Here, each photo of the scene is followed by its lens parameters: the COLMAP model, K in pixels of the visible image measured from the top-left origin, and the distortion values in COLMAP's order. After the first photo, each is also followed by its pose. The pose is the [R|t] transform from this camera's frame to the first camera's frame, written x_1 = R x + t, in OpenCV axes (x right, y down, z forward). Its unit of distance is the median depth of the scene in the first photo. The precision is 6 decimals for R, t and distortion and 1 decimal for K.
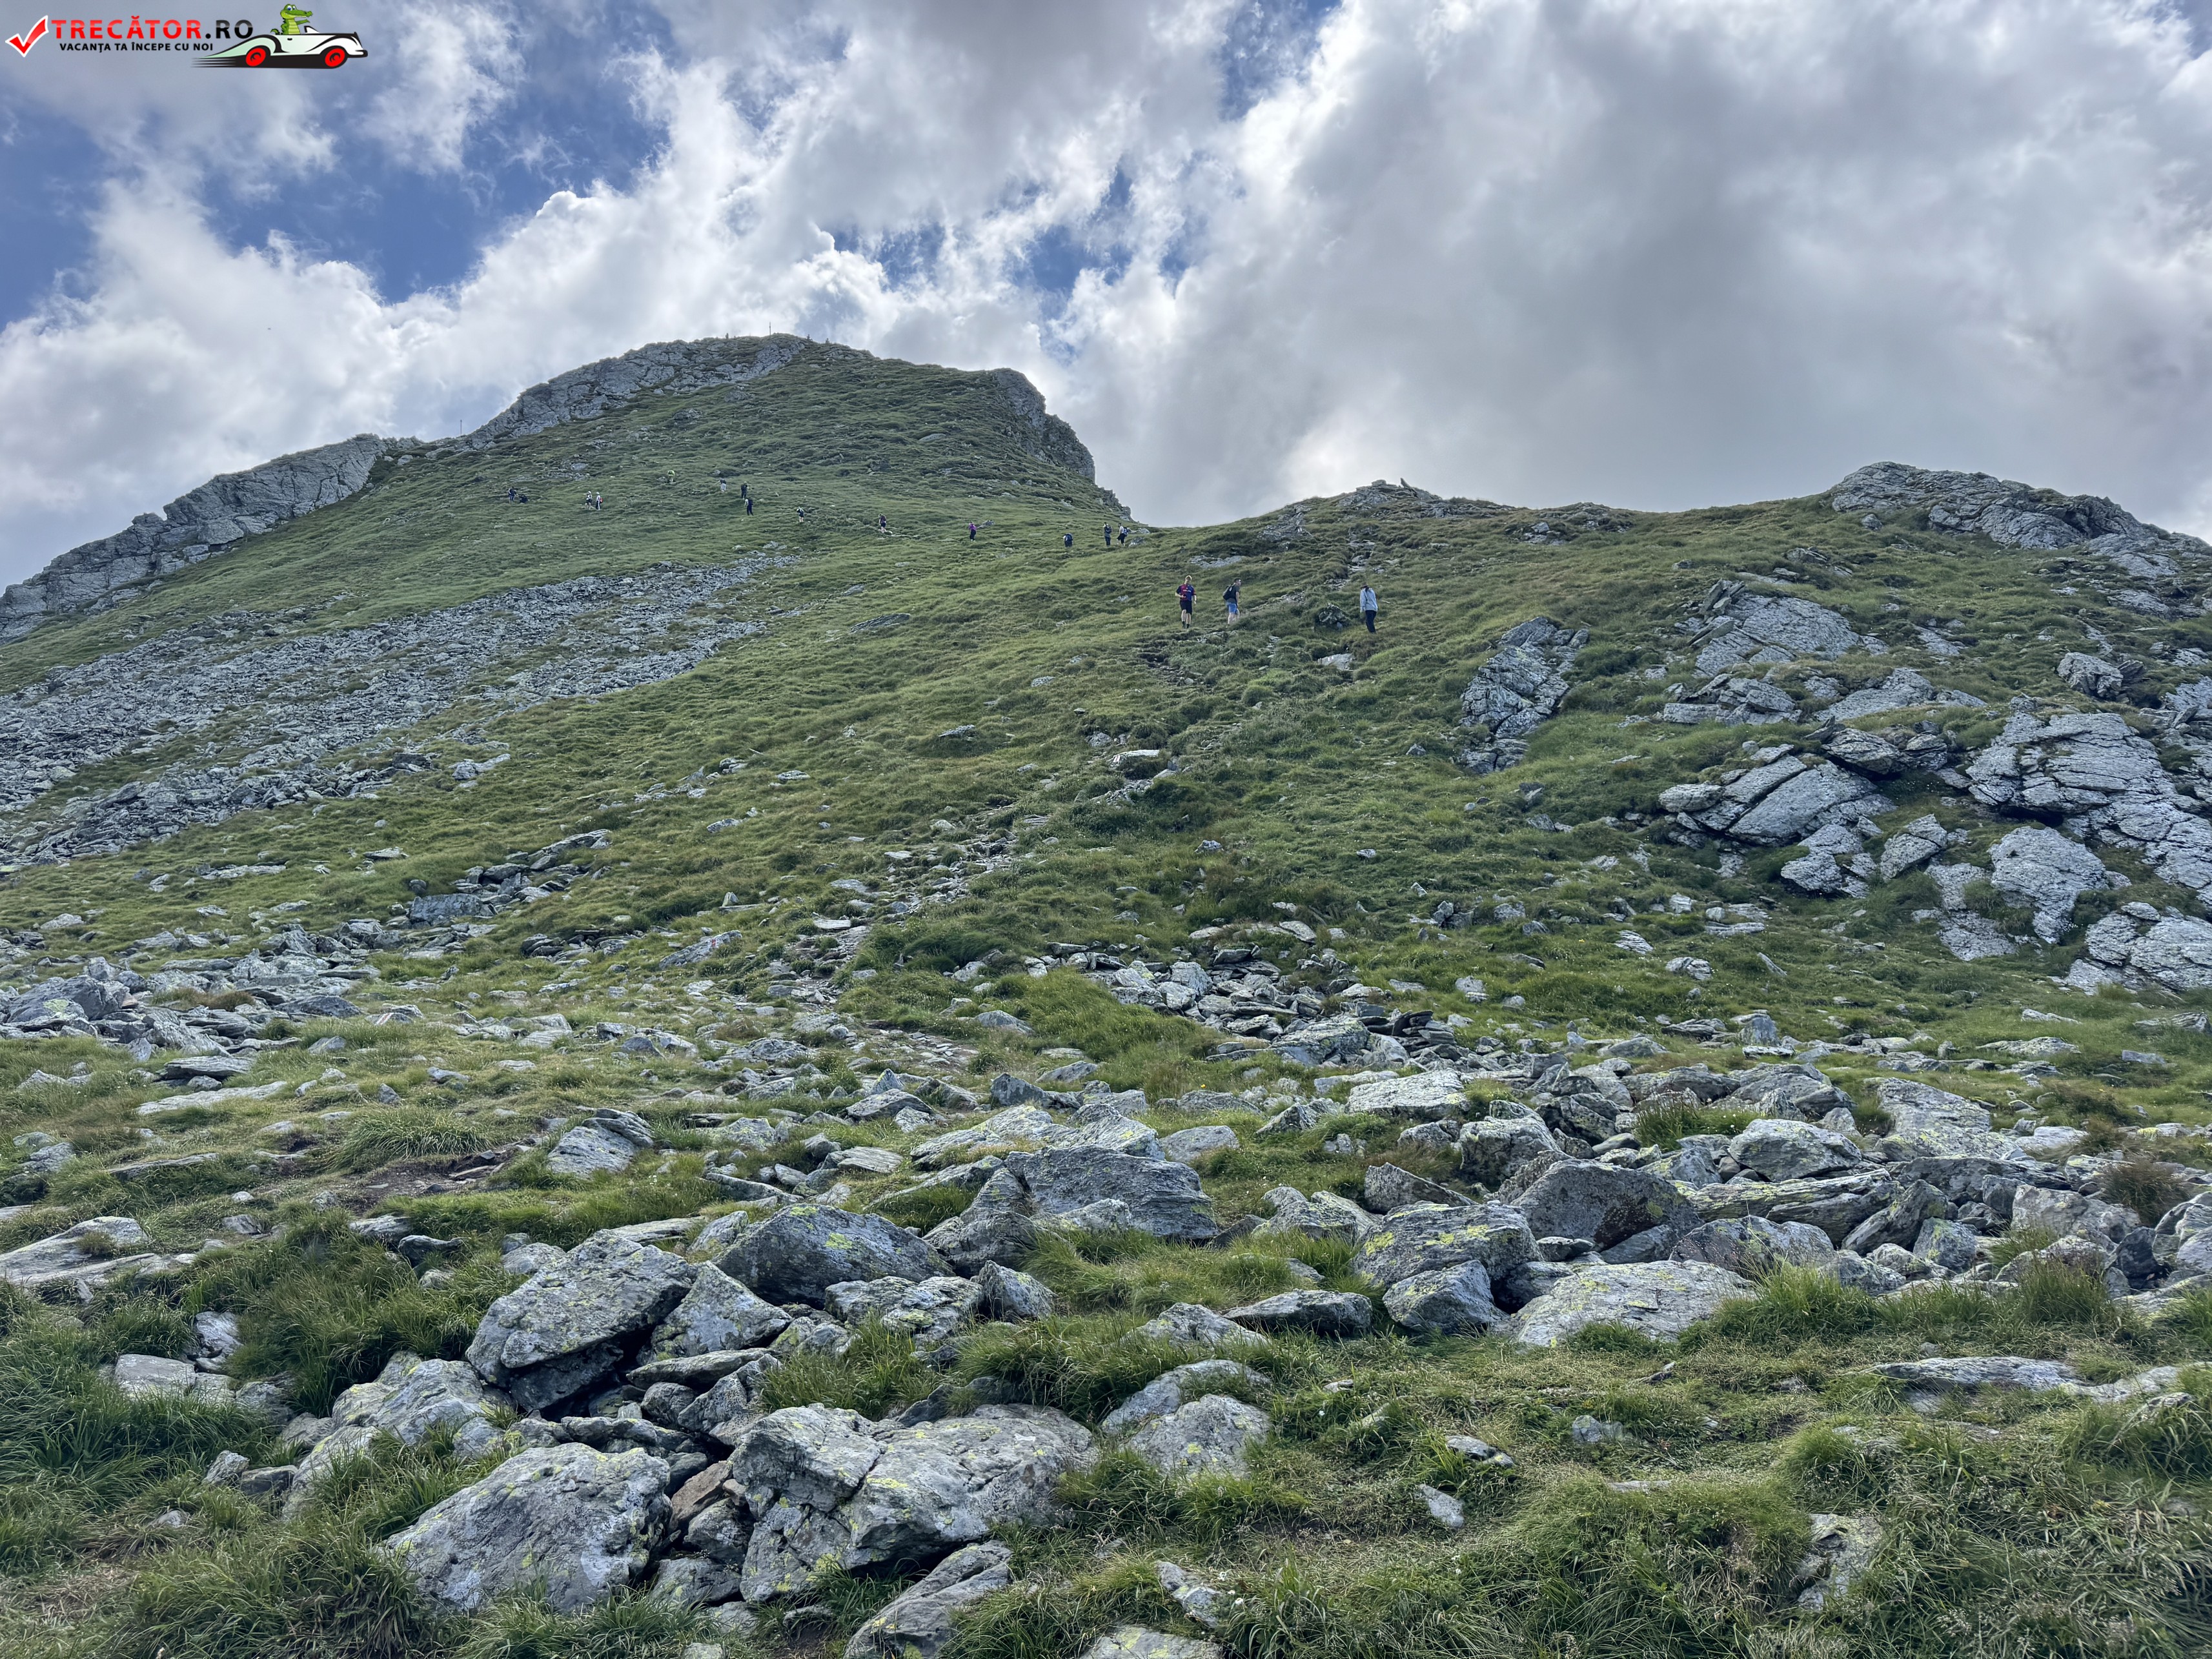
lens RADIAL K [[1535.7, 0, 1111.2], [0, 1535.7, 796.5], [0, 0, 1]] dist [0.073318, -0.108086]
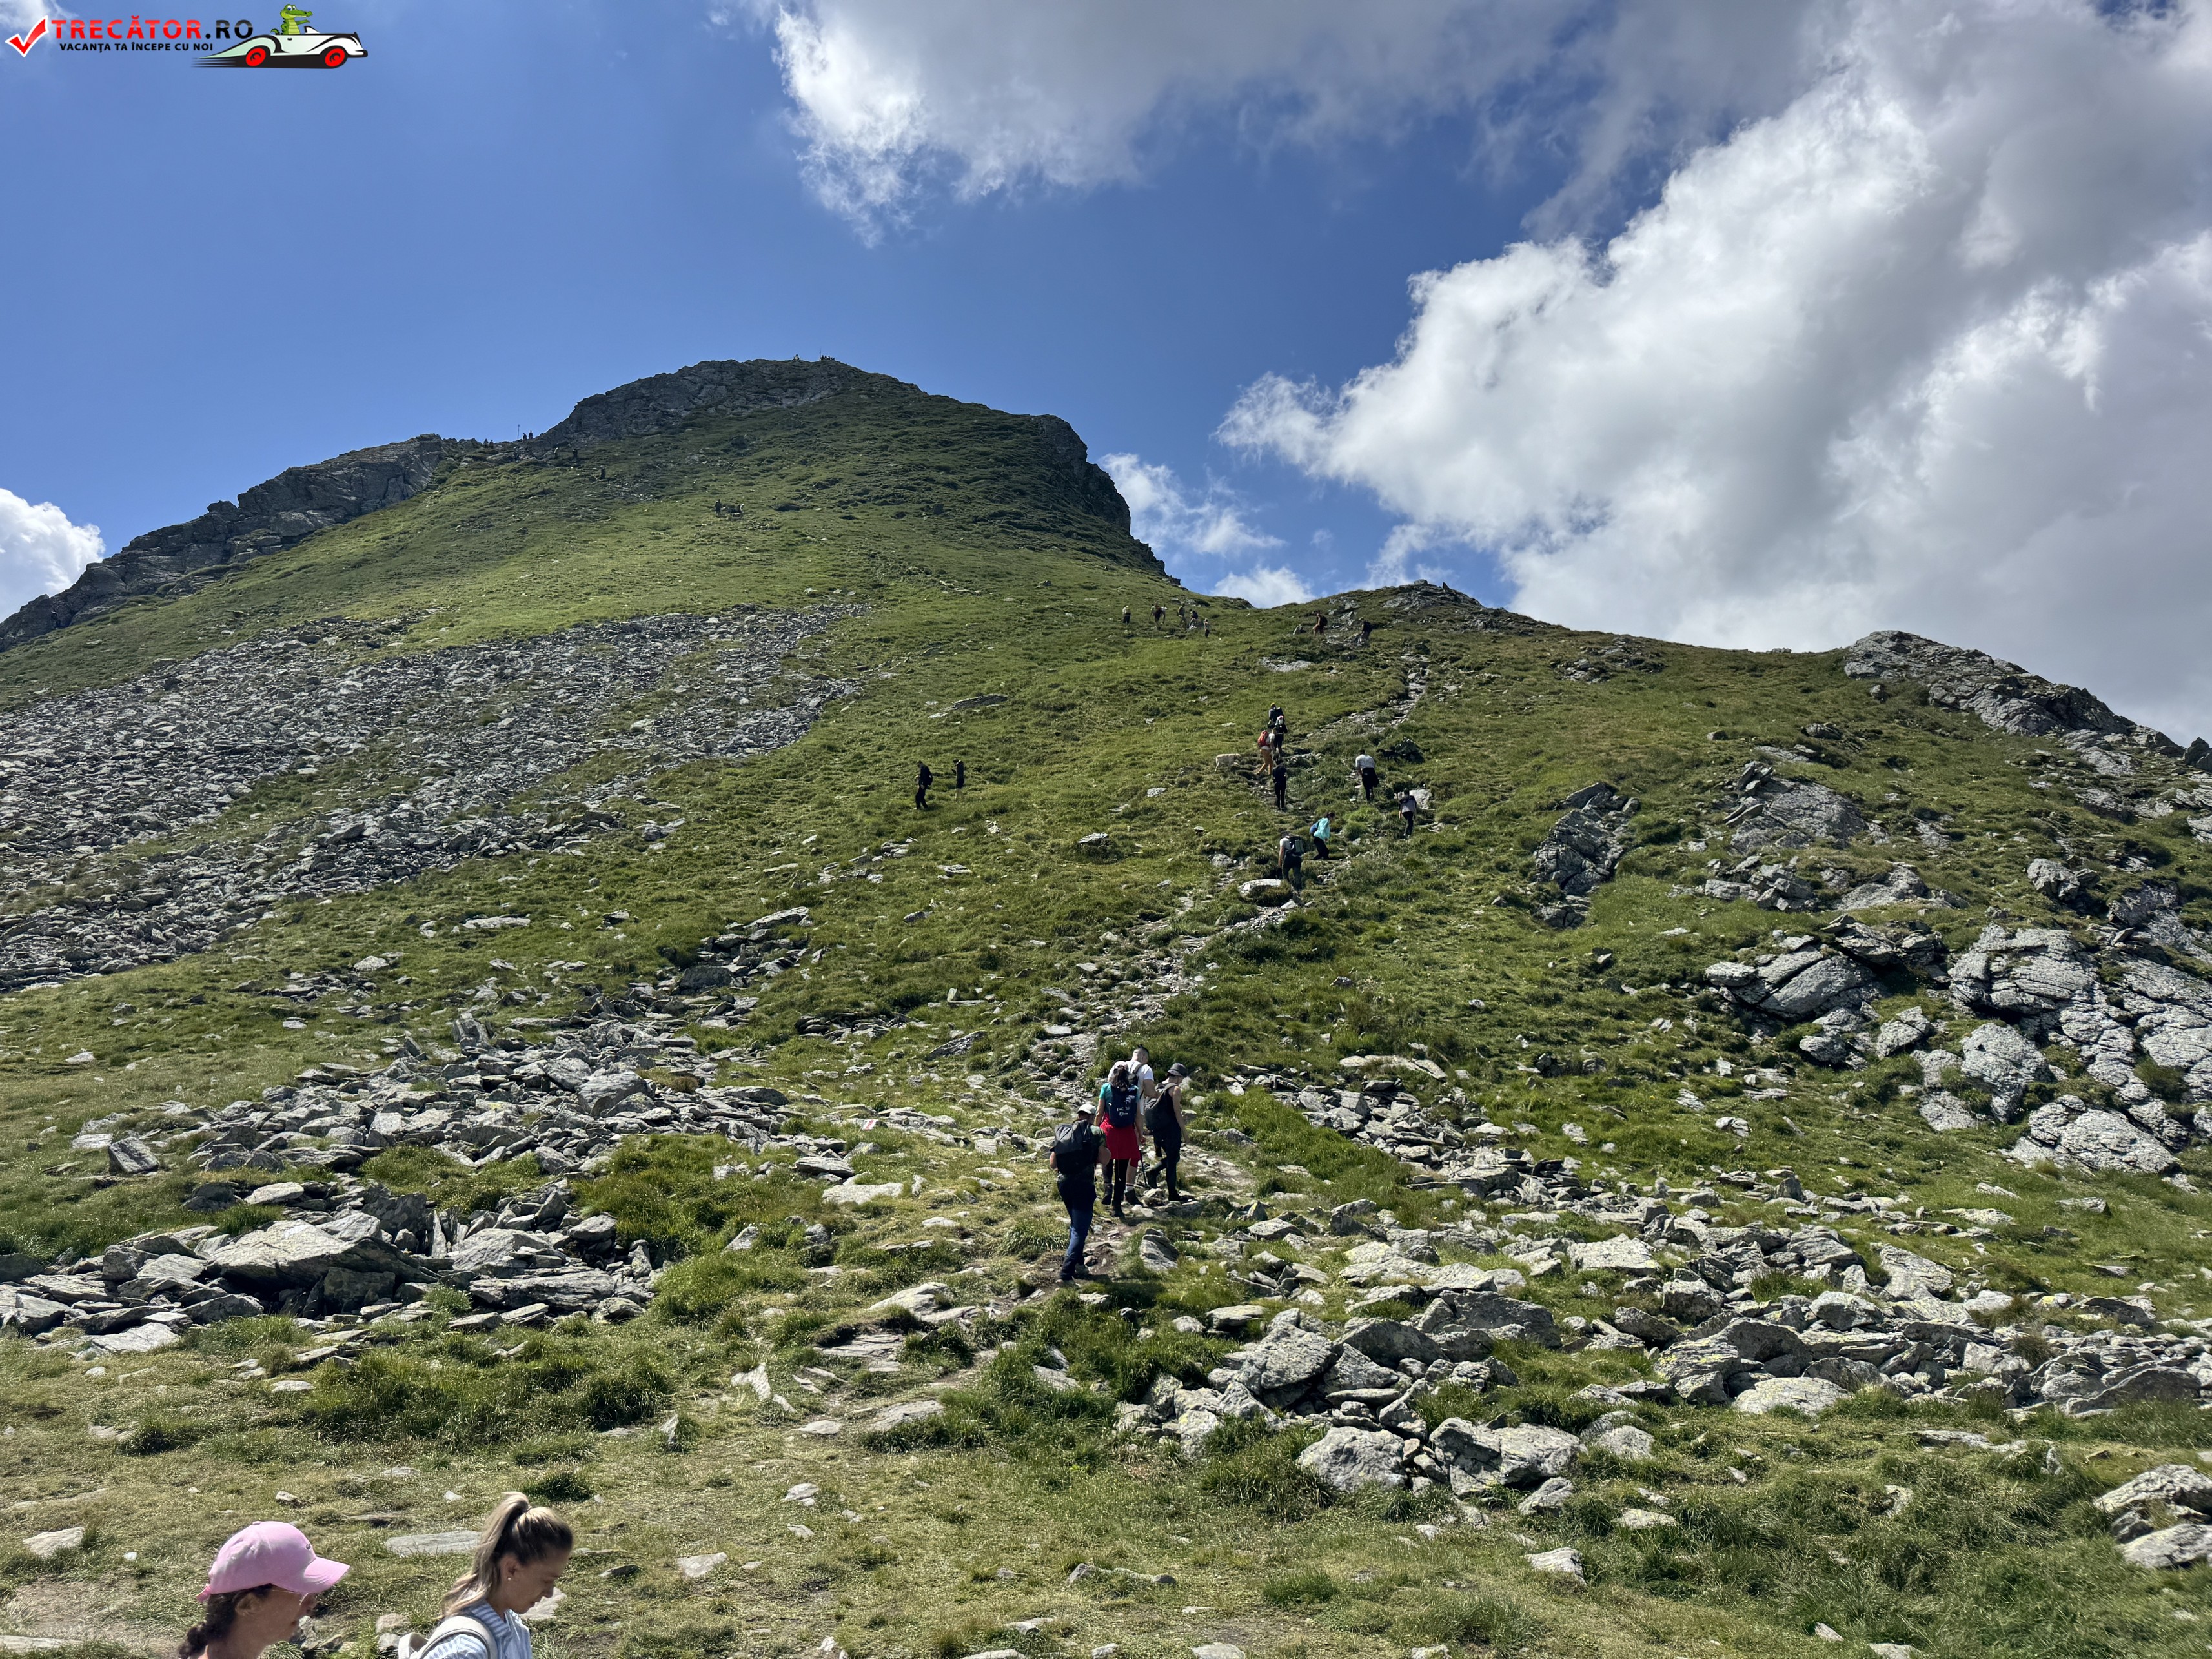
lens RADIAL K [[1514.3, 0, 1123.3], [0, 1514.3, 835.5], [0, 0, 1]] dist [0.071262, -0.111169]
pose [[0.997281, 0.072480, 0.013329, -0.154100], [-0.072586, 0.997333, 0.007625, -0.091427], [-0.012740, -0.008572, 0.999882, -0.254267]]
